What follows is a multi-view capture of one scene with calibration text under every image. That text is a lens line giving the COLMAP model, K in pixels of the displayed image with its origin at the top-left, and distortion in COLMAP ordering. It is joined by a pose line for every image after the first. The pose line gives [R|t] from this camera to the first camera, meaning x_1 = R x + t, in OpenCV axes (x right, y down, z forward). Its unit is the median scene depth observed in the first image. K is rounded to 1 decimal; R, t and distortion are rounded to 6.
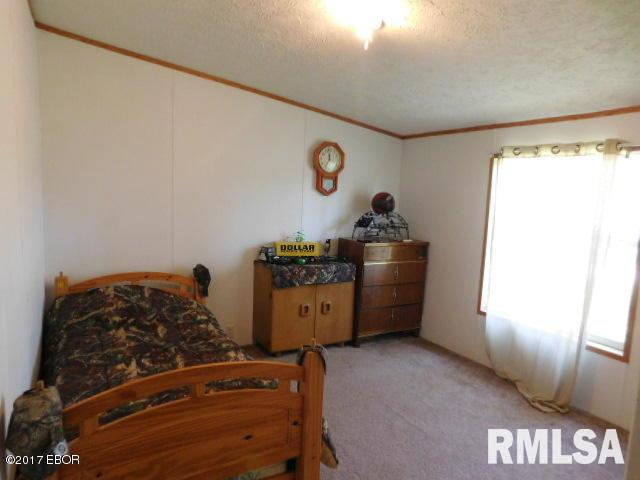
lens RADIAL K [[434.3, 0, 320.0], [0, 434.3, 240.0], [0, 0, 1]] dist [-0.002612, 0.000007]
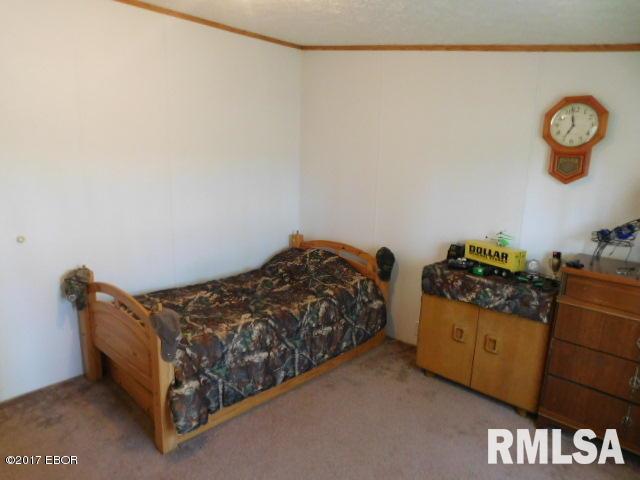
lens RADIAL K [[434.3, 0, 320.0], [0, 434.3, 240.0], [0, 0, 1]] dist [-0.002612, 0.000007]
pose [[0.300044, 0.157606, -0.940816, 0.563106], [-0.125630, 0.984195, 0.124807, -0.060445], [0.945617, 0.080747, 0.315102, 0.514123]]
